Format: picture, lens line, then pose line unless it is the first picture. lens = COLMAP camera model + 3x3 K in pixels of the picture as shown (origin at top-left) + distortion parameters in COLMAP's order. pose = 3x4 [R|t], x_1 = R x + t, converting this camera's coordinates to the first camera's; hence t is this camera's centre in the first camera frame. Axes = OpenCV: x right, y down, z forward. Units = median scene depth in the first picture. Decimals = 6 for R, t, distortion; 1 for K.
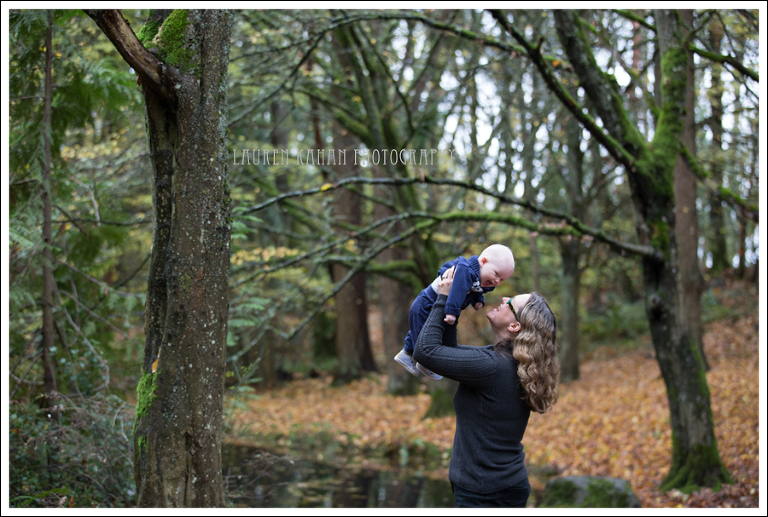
lens RADIAL K [[1848.6, 0, 382.6], [0, 1848.6, 259.2], [0, 0, 1]] dist [-0.077833, 0.000000]
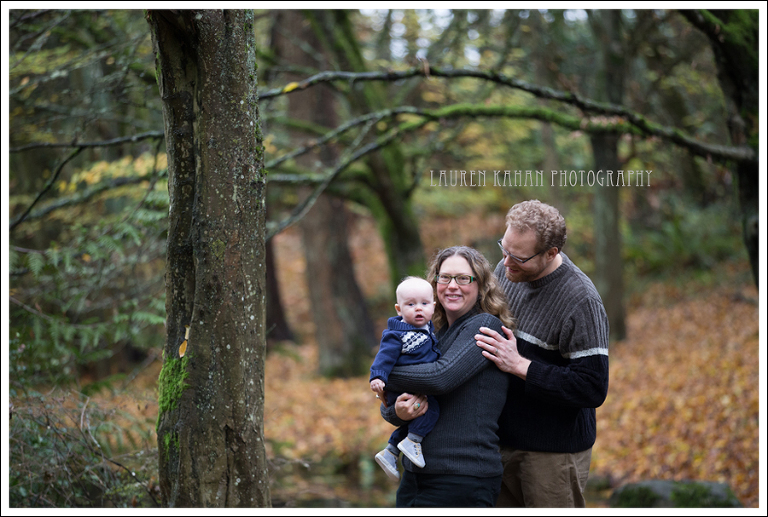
lens RADIAL K [[3595.0, 0, 385.7], [0, 3595.0, 258.9], [0, 0, 1]] dist [1.176098, 0.000000]
pose [[0.997830, -0.040402, 0.051998, -0.051030], [0.038298, 0.998431, 0.040846, -0.020906], [-0.053567, -0.038766, 0.997812, -0.288057]]
